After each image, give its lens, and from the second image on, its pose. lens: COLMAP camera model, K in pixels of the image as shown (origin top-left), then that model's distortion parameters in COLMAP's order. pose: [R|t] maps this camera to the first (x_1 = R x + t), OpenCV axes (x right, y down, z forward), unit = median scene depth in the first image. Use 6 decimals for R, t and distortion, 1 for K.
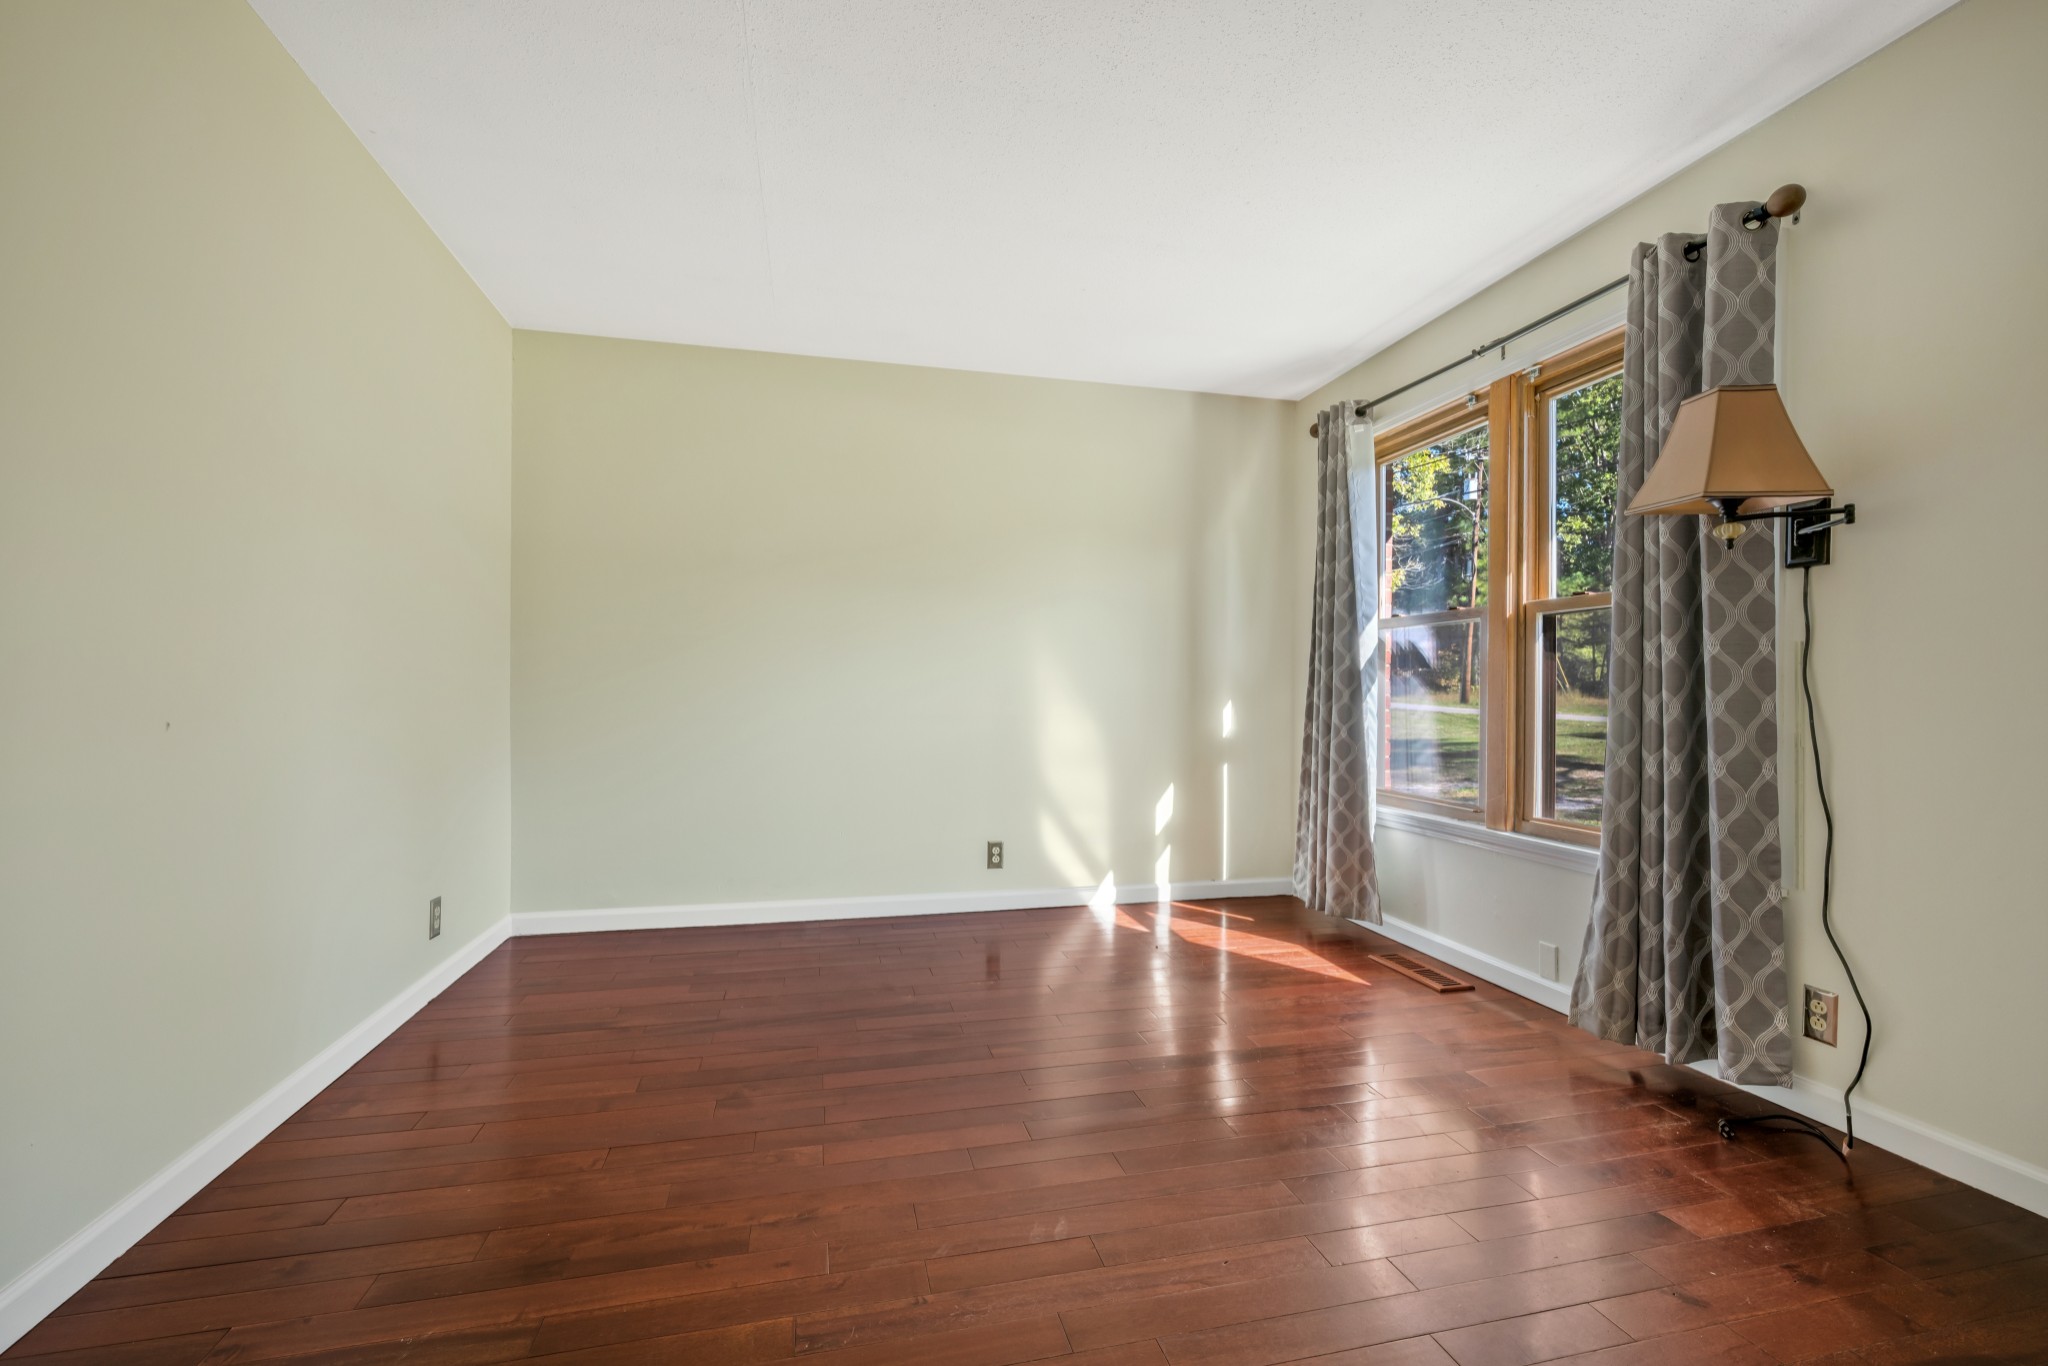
lens RADIAL K [[837.5, 0, 1022.5], [0, 837.5, 684.2], [0, 0, 1]] dist [-0.001538, -0.000212]
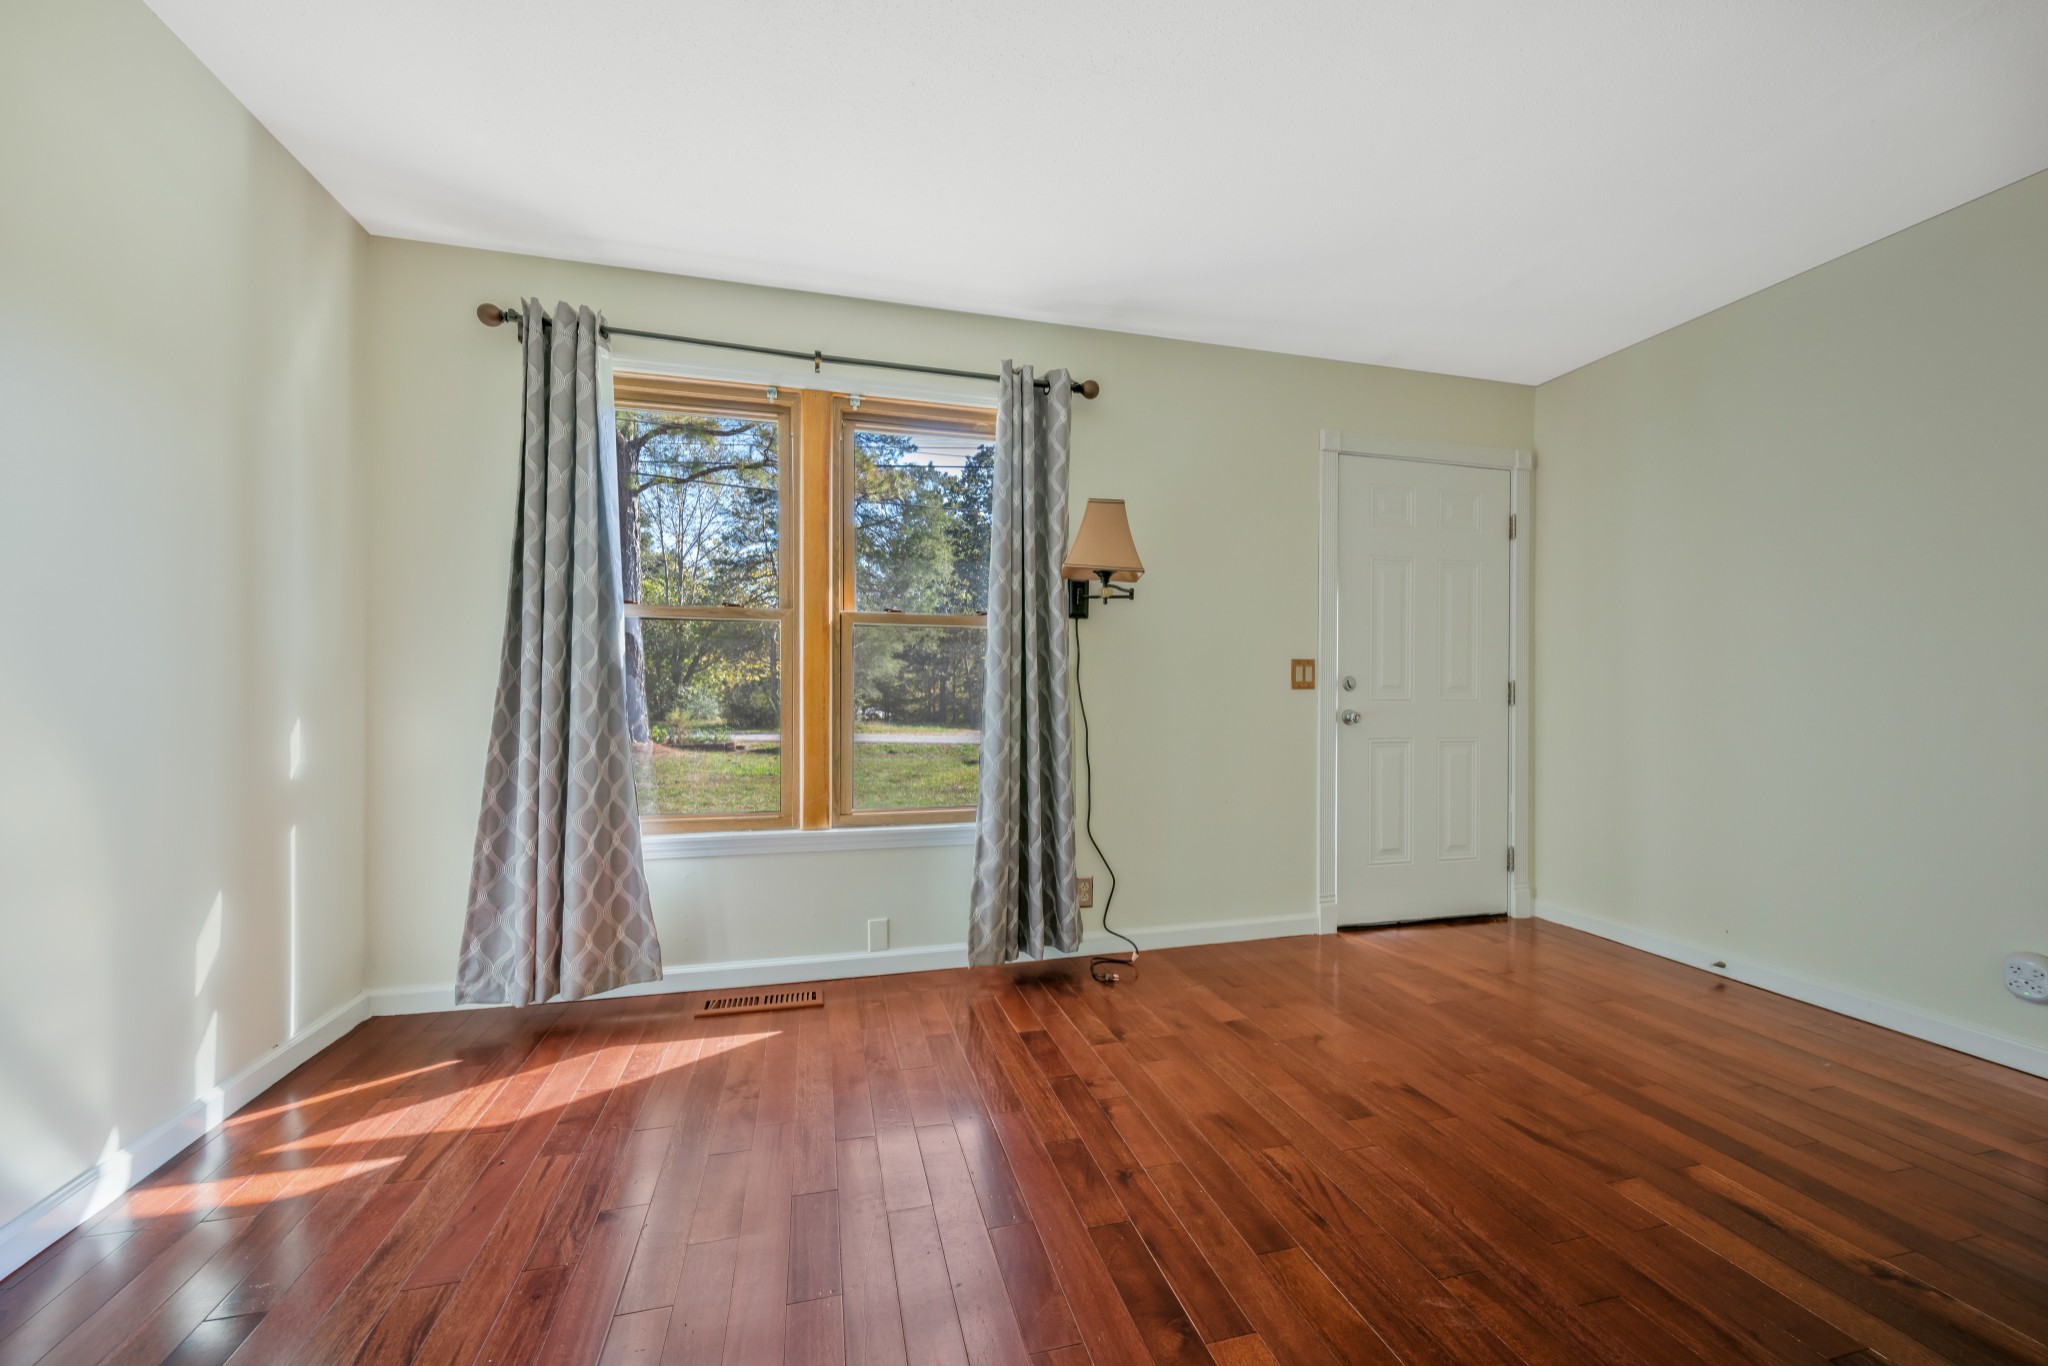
lens RADIAL K [[837.5, 0, 1027.2], [0, 837.5, 689.3], [0, 0, 1]] dist [-0.001538, -0.000212]
pose [[-0.005625, -0.011487, 0.999918, -0.432406], [-0.013105, 0.999849, 0.011413, -0.013033], [-0.999898, -0.013039, -0.005774, 0.707076]]
